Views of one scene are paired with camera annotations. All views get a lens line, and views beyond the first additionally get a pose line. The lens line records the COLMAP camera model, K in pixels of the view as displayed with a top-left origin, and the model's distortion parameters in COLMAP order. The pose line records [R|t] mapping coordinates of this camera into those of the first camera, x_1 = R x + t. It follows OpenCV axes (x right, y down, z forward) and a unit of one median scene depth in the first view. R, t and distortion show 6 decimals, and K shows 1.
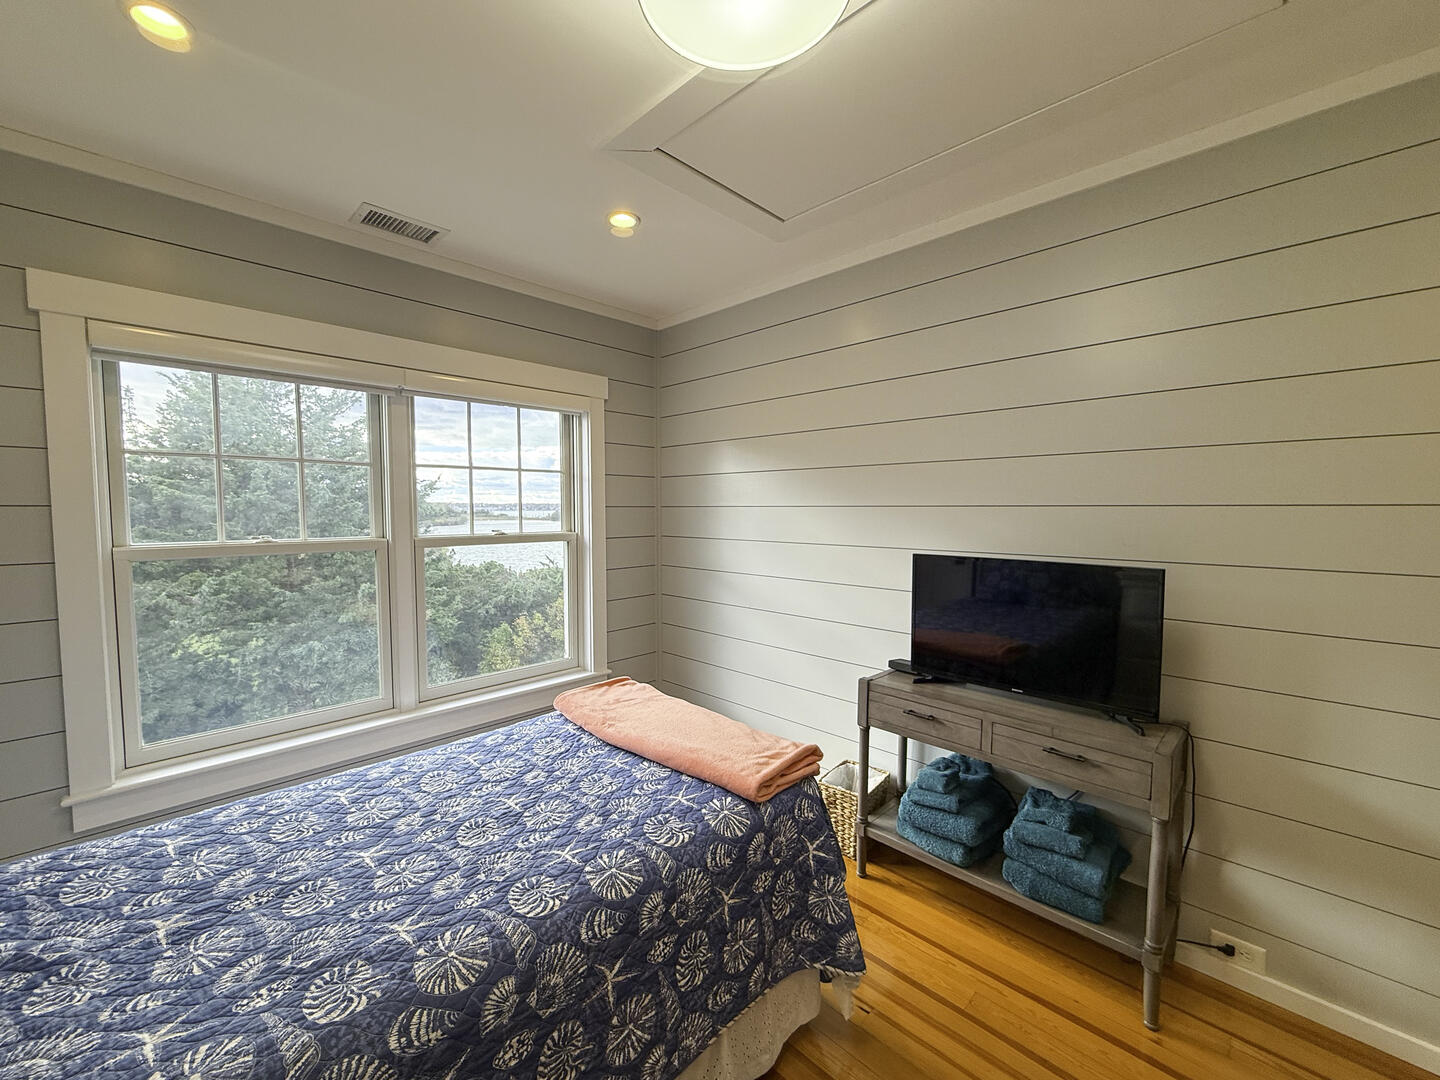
lens RADIAL K [[586.2, 0, 712.9], [0, 586.2, 539.8], [0, 0, 1]] dist [0.000818, 0.000003]
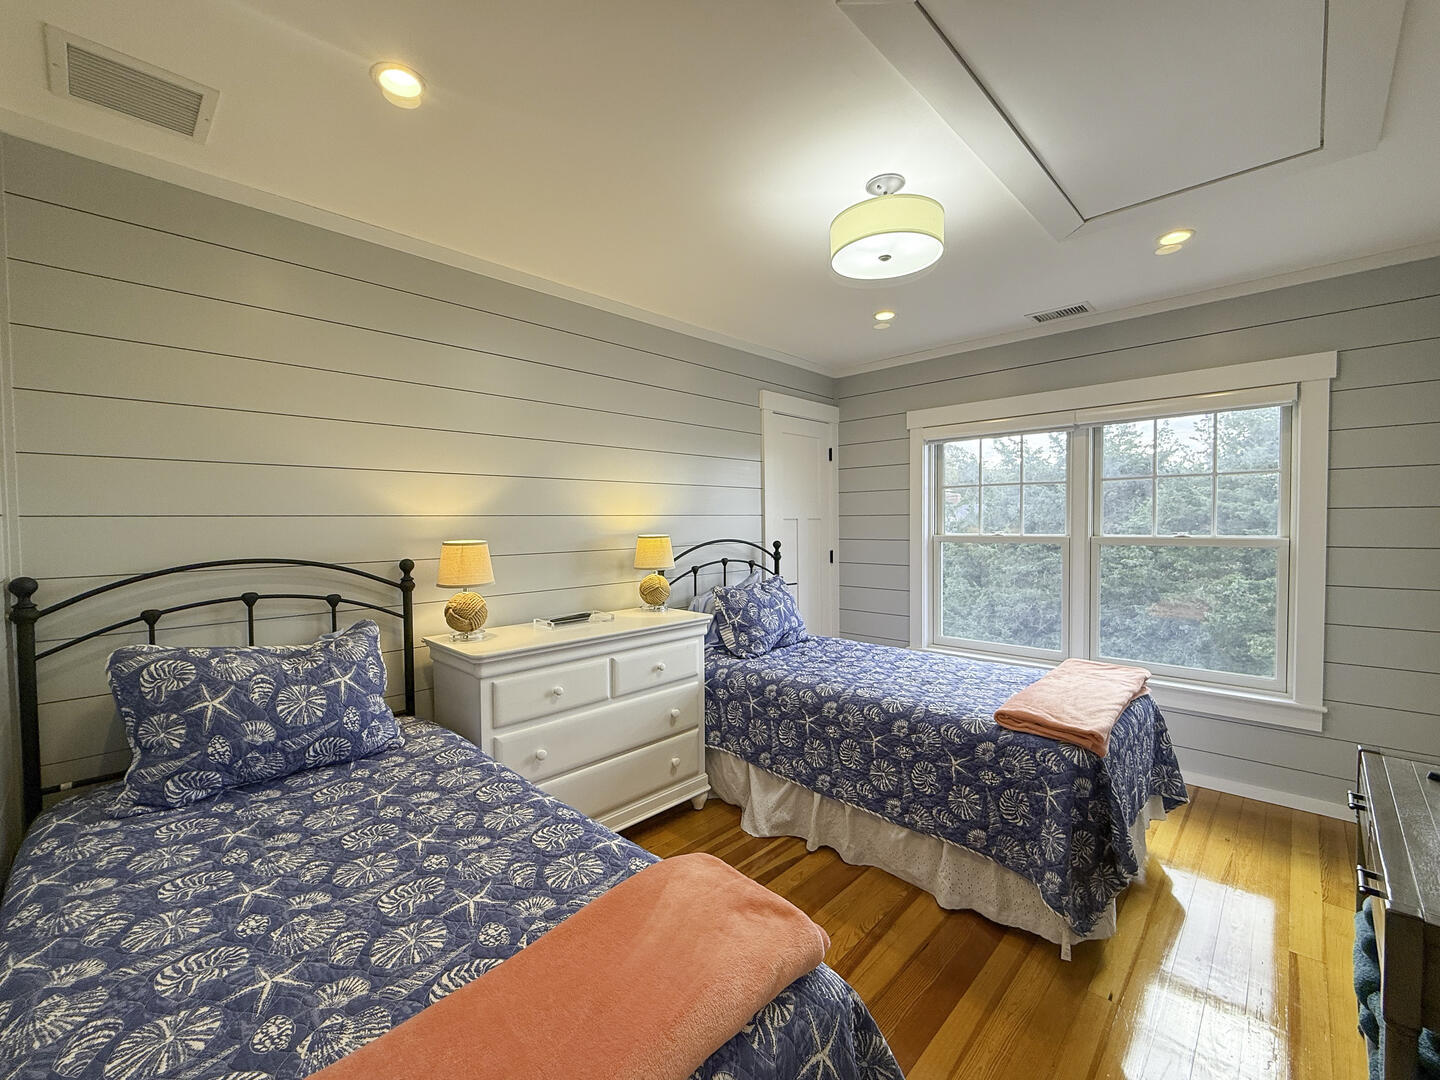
lens RADIAL K [[586.2, 0, 712.9], [0, 586.2, 539.8], [0, 0, 1]] dist [0.000818, 0.000003]
pose [[0.000457, 0.029622, -0.999561, 1.211978], [-0.046394, 0.998485, 0.029569, 0.004843], [0.998923, 0.046360, 0.001830, 0.256907]]
